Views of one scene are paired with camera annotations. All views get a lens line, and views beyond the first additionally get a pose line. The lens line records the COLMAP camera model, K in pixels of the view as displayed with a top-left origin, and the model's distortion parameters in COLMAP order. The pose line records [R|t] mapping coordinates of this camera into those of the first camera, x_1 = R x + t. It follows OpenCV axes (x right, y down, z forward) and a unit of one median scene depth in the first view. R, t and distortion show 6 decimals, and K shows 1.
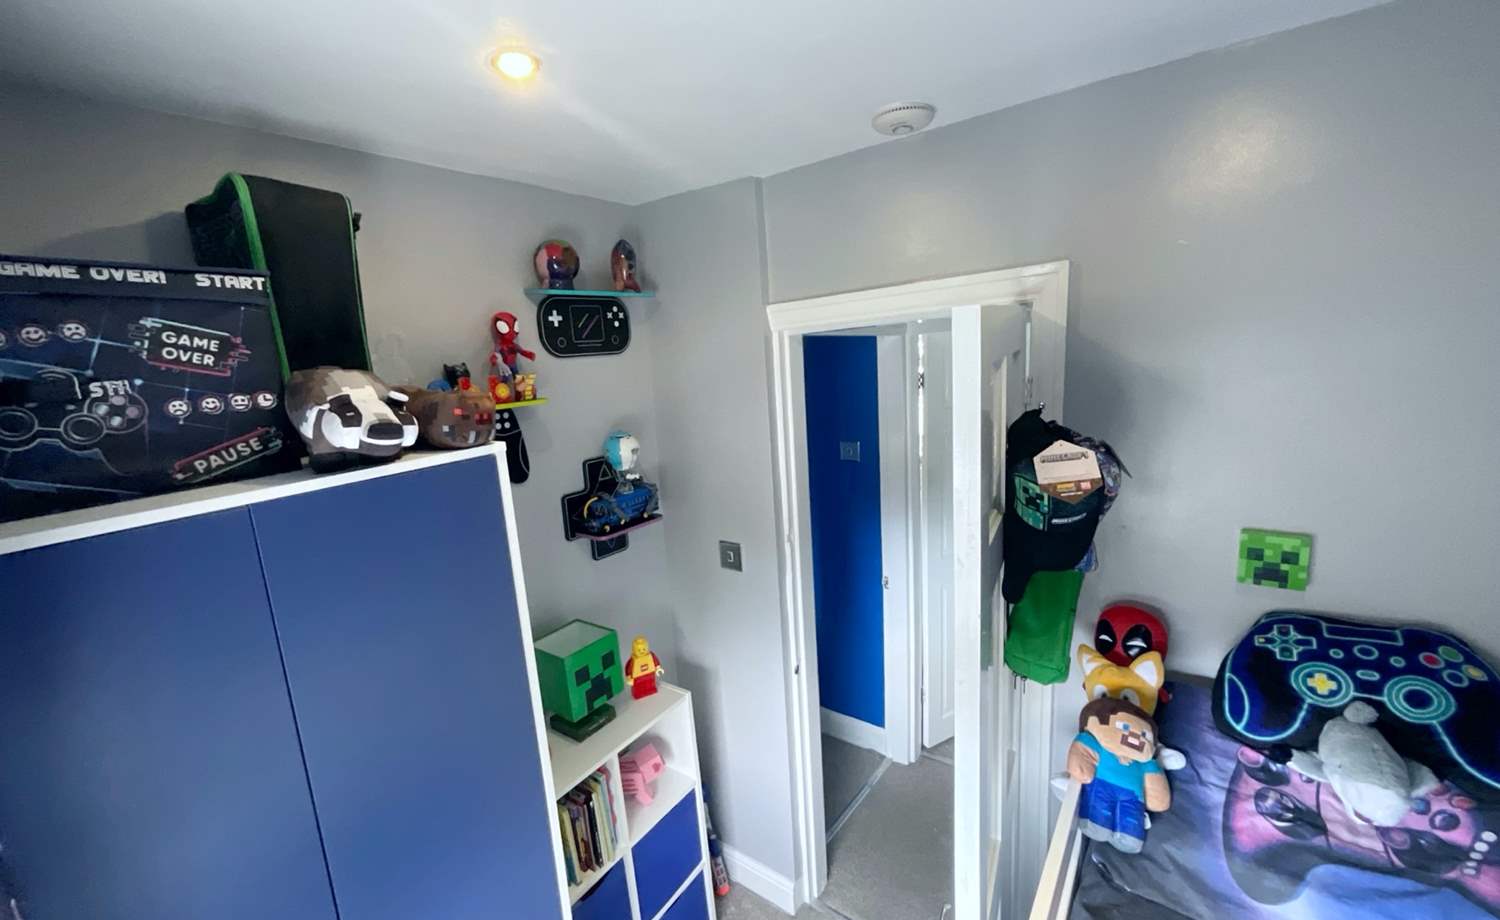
lens RADIAL K [[605.0, 0, 743.6], [0, 605.0, 457.9], [0, 0, 1]] dist [-0.000366, -0.001527]
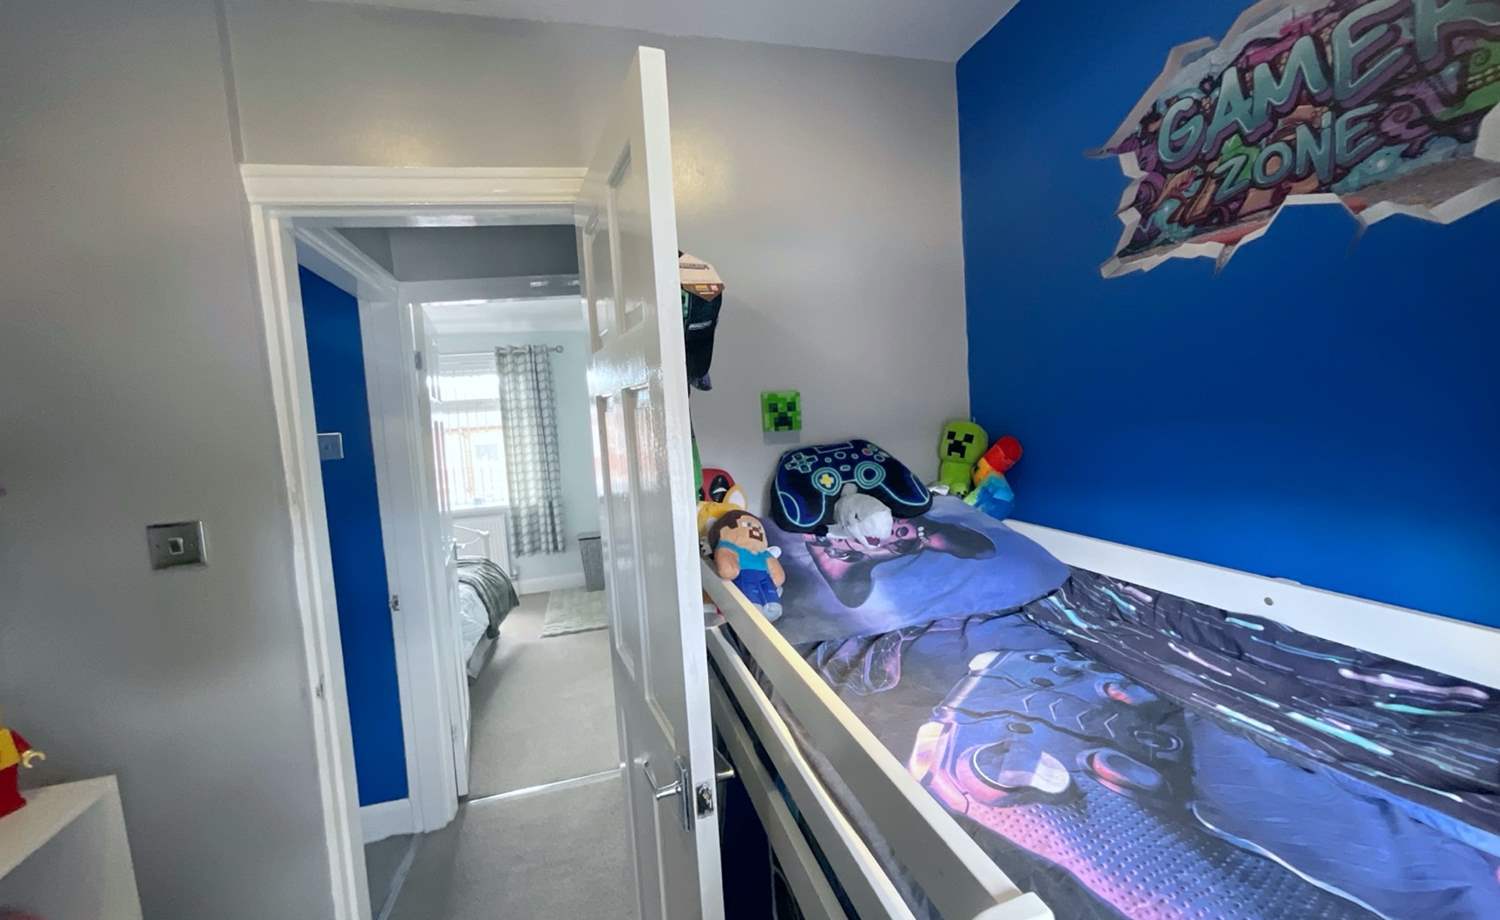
lens RADIAL K [[605.0, 0, 748.8], [0, 605.0, 461.2], [0, 0, 1]] dist [-0.000366, -0.001527]
pose [[0.614285, -0.031971, 0.788436, -0.276537], [0.160351, 0.983389, -0.085056, 0.419792], [-0.772620, 0.178675, 0.609207, 0.265898]]
